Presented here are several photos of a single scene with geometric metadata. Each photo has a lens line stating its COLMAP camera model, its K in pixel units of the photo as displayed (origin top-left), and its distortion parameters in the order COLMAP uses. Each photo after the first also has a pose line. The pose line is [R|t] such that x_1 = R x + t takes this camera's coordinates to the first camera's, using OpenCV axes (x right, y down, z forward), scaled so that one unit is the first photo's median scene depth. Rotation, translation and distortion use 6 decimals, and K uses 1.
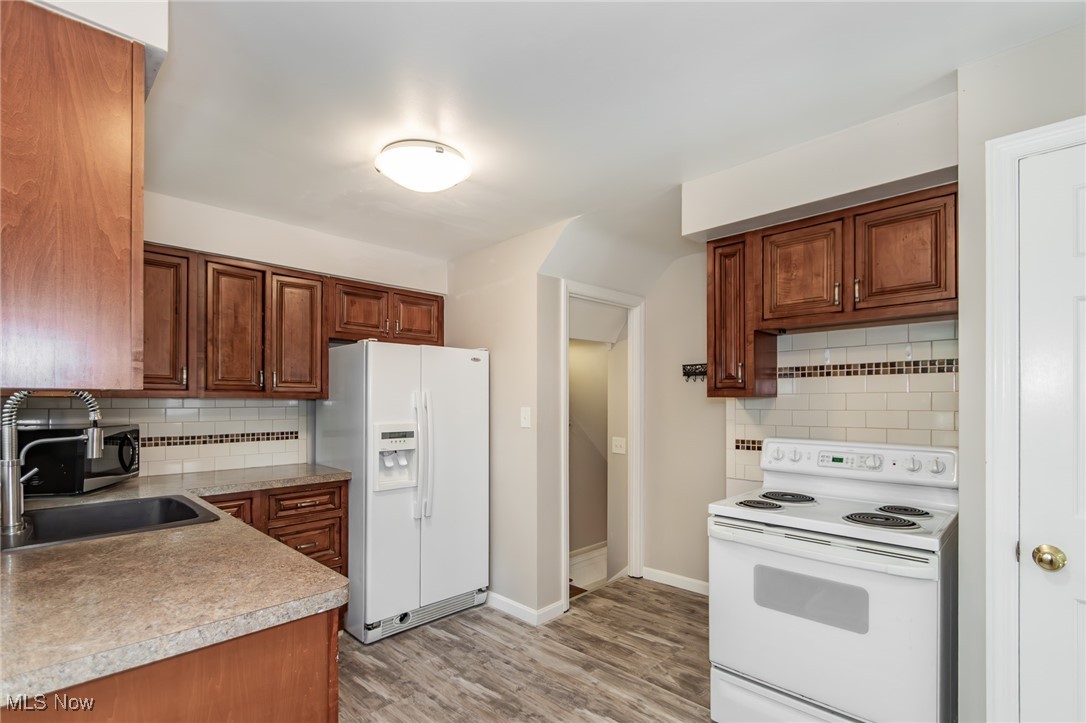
lens RADIAL K [[505.2, 0, 538.9], [0, 505.2, 402.6], [0, 0, 1]] dist [0.002914, -0.000010]
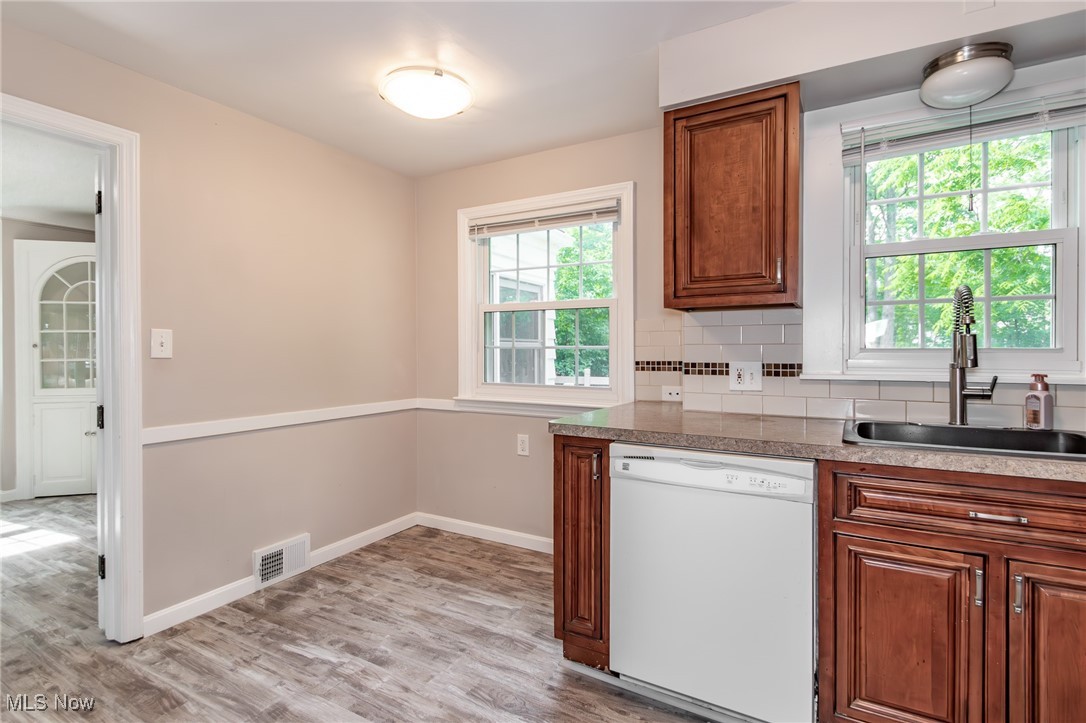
lens RADIAL K [[513.6, 0, 543.0], [0, 513.6, 361.5], [0, 0, 1]] dist [-0.001935, -0.003297]
pose [[-0.959880, 0.008012, -0.280296, -0.171793], [0.002630, 0.999805, 0.019569, 0.038549], [0.280399, 0.018047, -0.959714, 1.283813]]
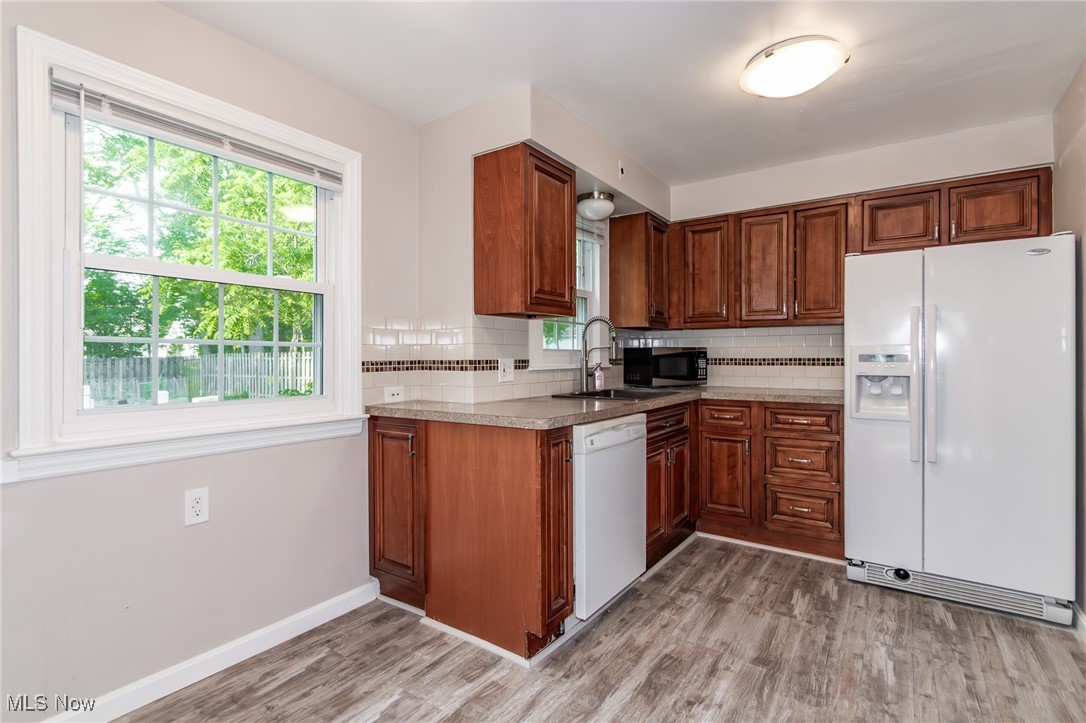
lens RADIAL K [[513.6, 0, 543.0], [0, 513.6, 361.5], [0, 0, 1]] dist [-0.001935, -0.003297]
pose [[0.179889, 0.010755, -0.983628, 0.450582], [0.003699, 0.999926, 0.011609, 0.053157], [0.983680, -0.005727, 0.179836, 0.245896]]
